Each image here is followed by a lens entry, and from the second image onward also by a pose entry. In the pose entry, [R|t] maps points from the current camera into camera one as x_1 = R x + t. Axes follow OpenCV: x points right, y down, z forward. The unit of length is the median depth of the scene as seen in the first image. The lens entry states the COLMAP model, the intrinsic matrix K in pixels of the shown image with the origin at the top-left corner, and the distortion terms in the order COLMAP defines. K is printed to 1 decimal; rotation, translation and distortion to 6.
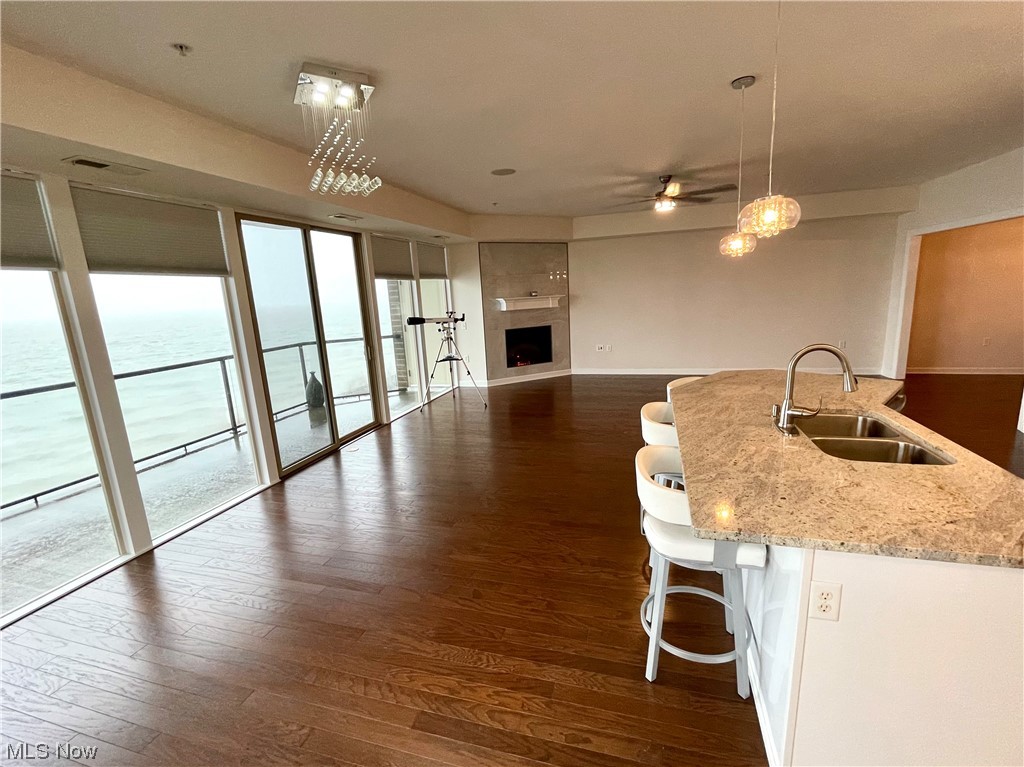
lens RADIAL K [[444.2, 0, 526.8], [0, 444.2, 376.7], [0, 0, 1]] dist [0.001819, 0.000037]
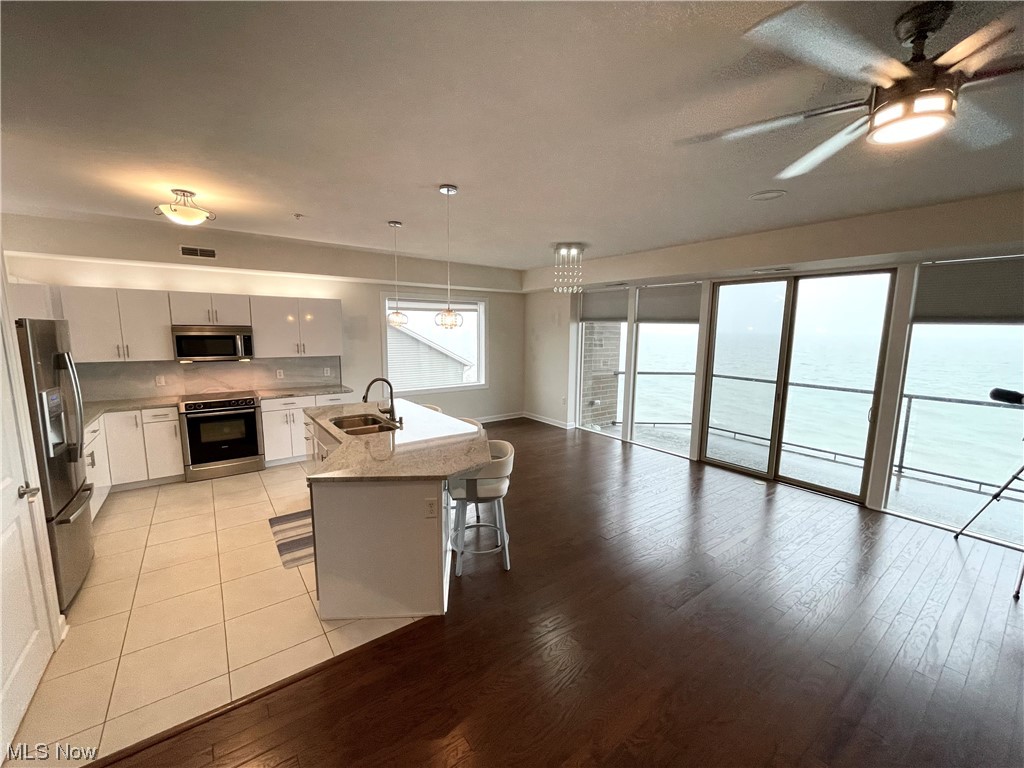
lens RADIAL K [[413.9, 0, 515.0], [0, 413.9, 385.5], [0, 0, 1]] dist [0.000826, -0.000320]
pose [[-0.595495, 0.154828, -0.788298, 0.598211], [-0.137609, 0.947091, 0.289969, -0.222572], [0.791486, 0.281152, -0.542682, 0.841148]]
